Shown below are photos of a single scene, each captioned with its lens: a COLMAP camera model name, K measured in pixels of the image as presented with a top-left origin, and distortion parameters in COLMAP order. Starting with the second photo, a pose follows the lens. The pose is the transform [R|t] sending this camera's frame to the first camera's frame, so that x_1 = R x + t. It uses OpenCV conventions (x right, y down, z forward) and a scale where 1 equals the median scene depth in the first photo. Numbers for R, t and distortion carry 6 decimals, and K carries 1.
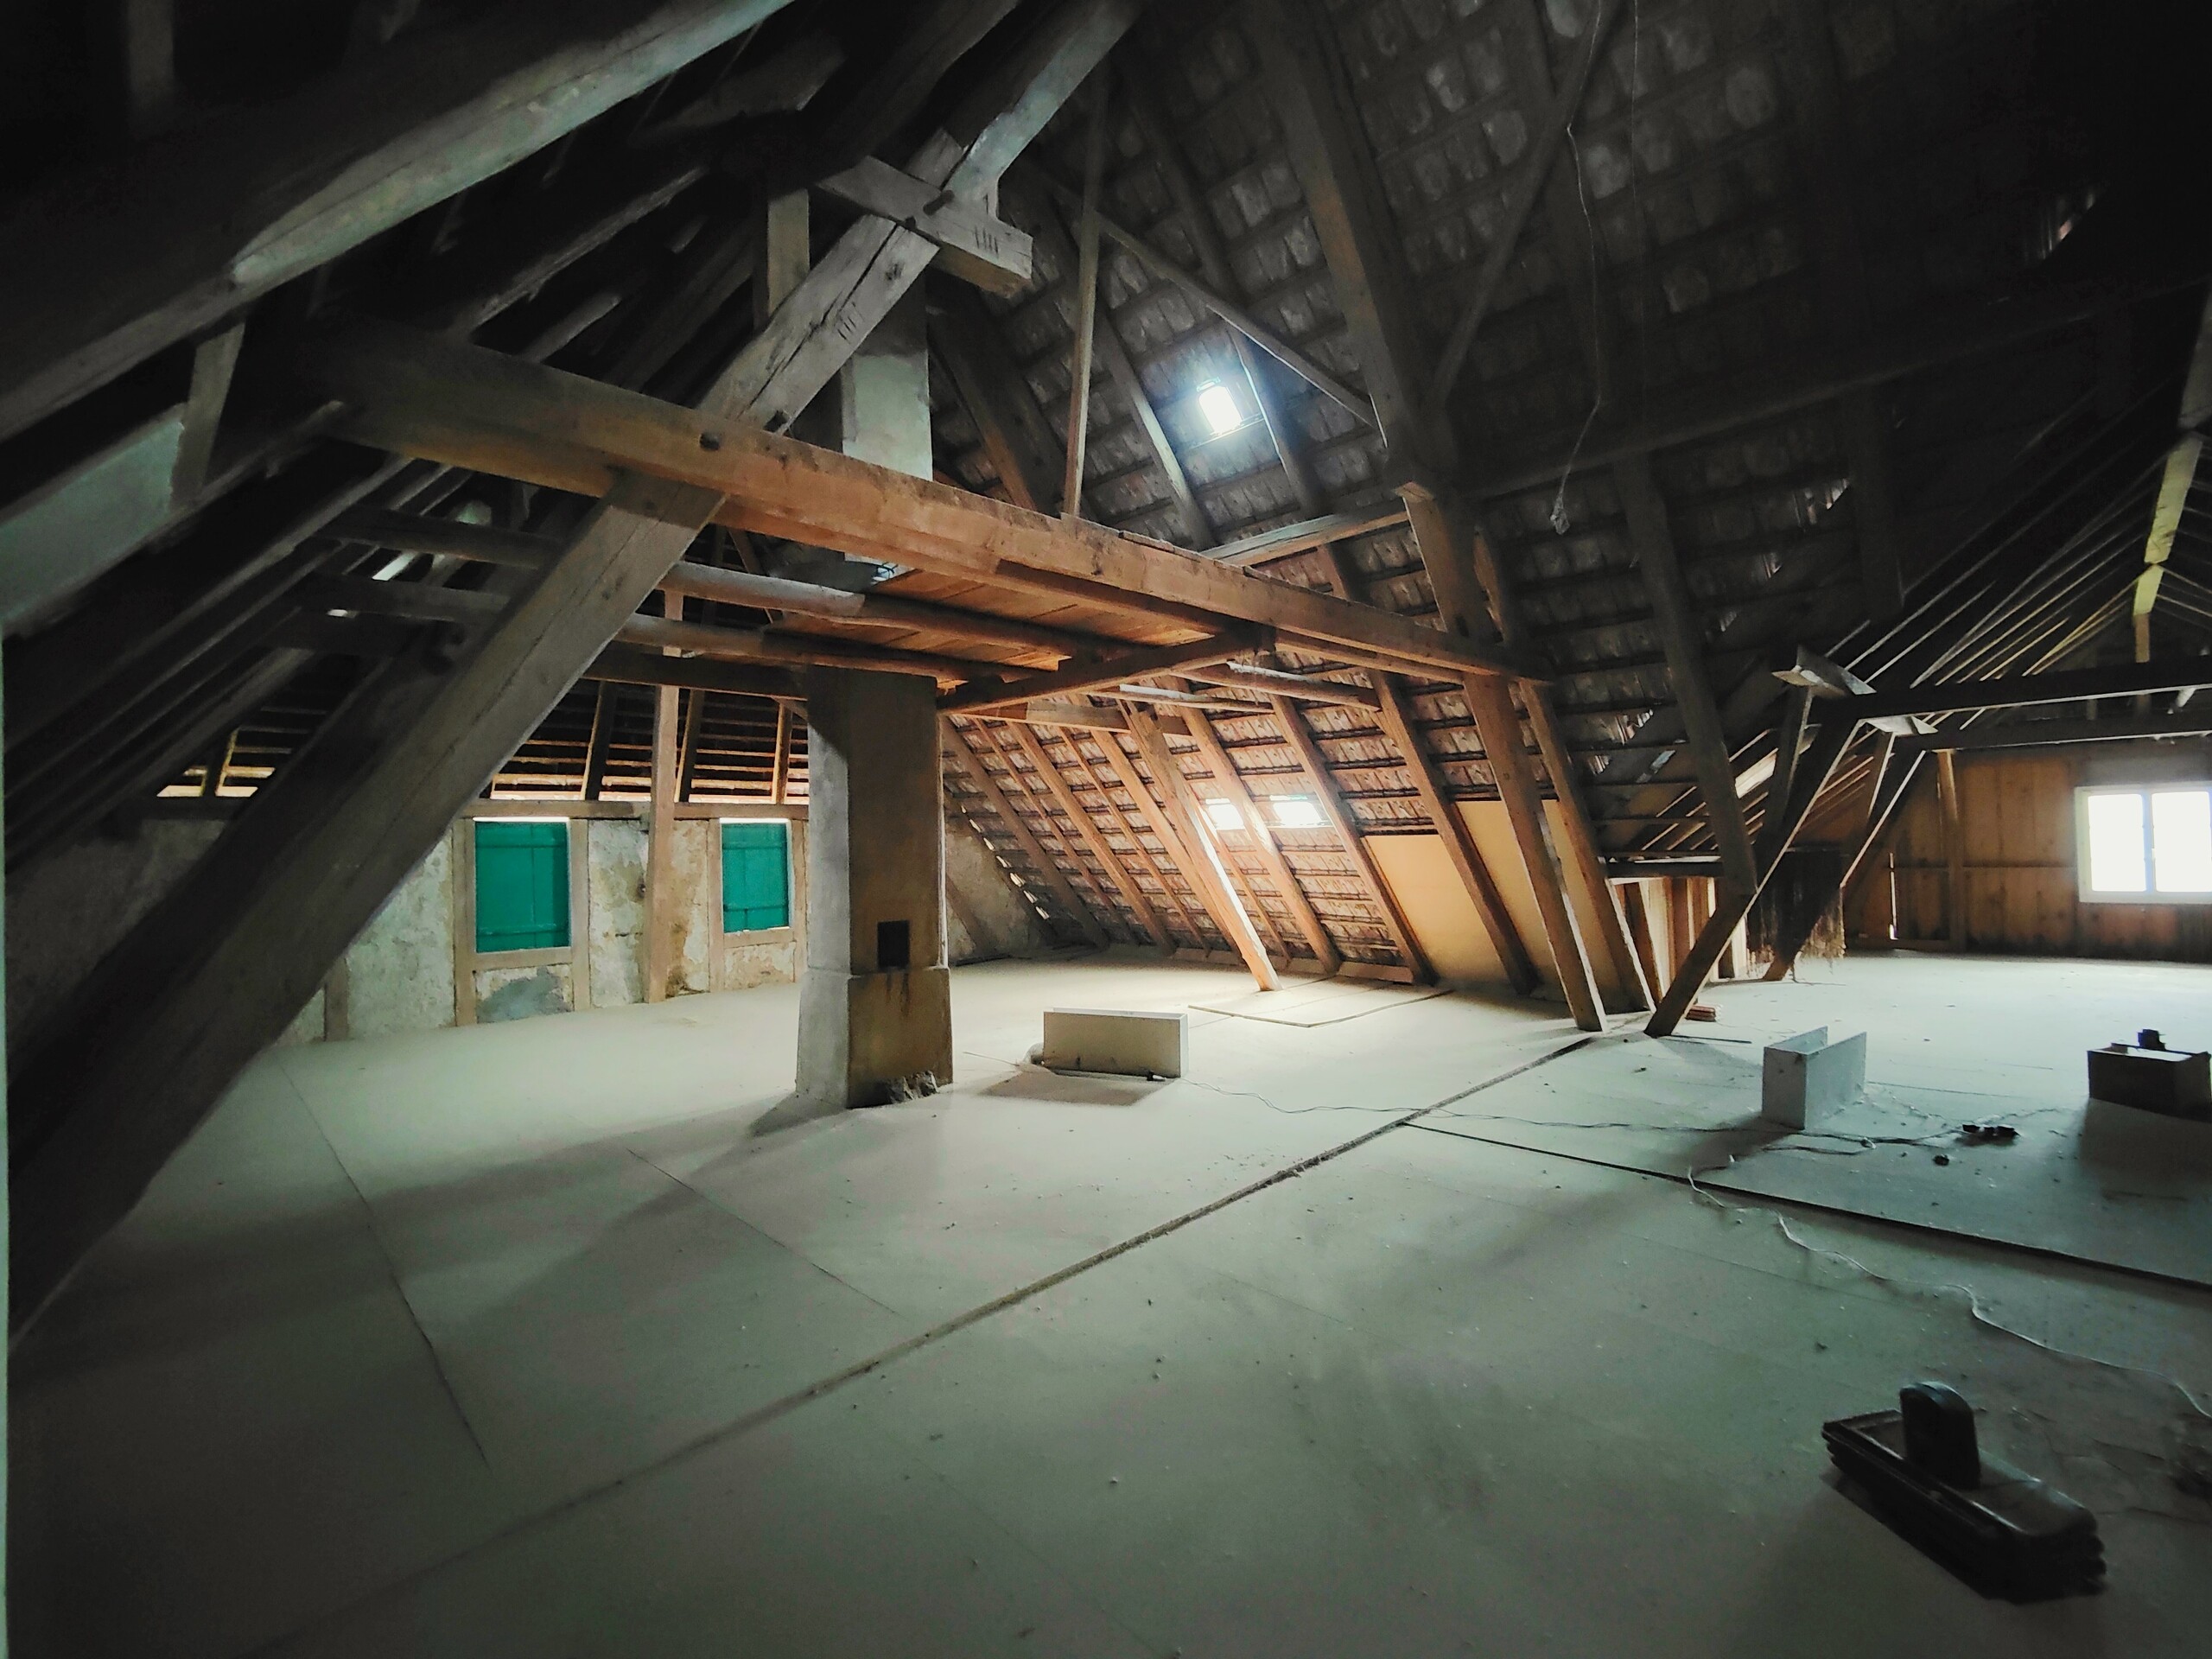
lens RADIAL K [[935.5, 0, 1103.4], [0, 935.5, 829.7], [0, 0, 1]] dist [0.005825, -0.002138]
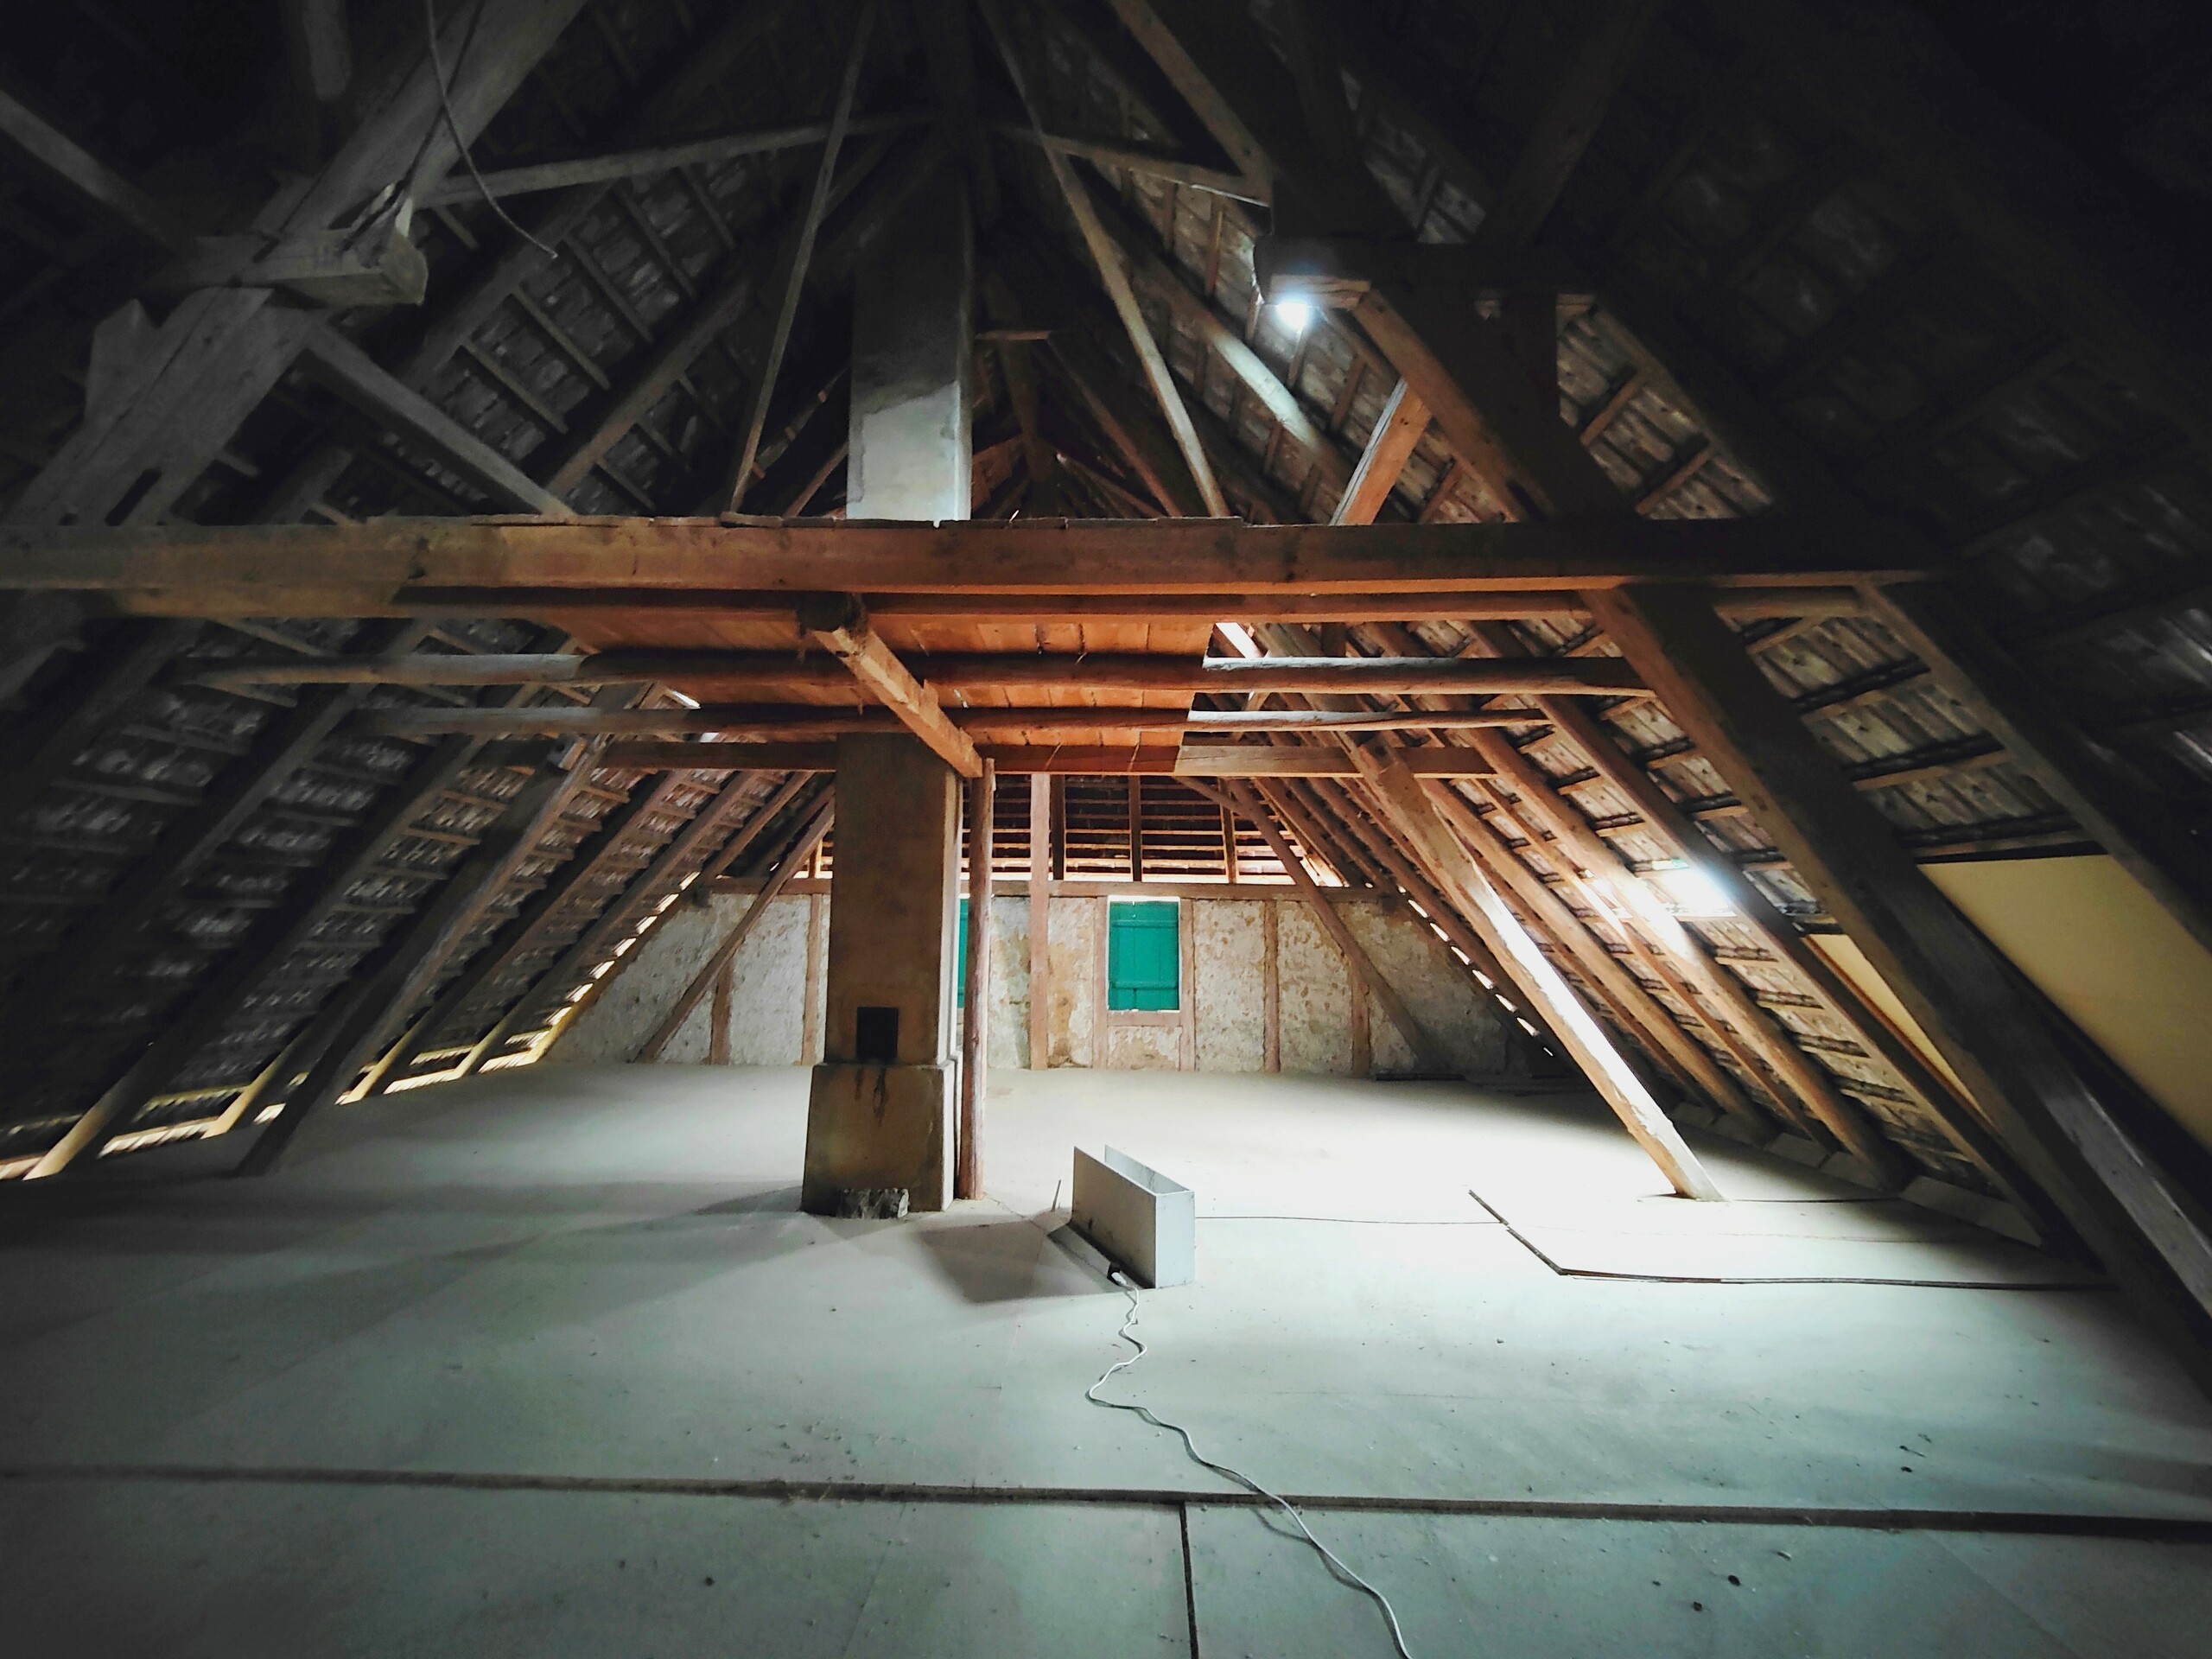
lens RADIAL K [[935.5, 0, 1109.3], [0, 935.5, 834.9], [0, 0, 1]] dist [0.005825, -0.002138]
pose [[0.698432, -0.042085, -0.714438, 0.349402], [-0.017061, 0.997007, -0.075409, -0.002376], [0.715473, 0.064857, 0.695624, 0.315687]]
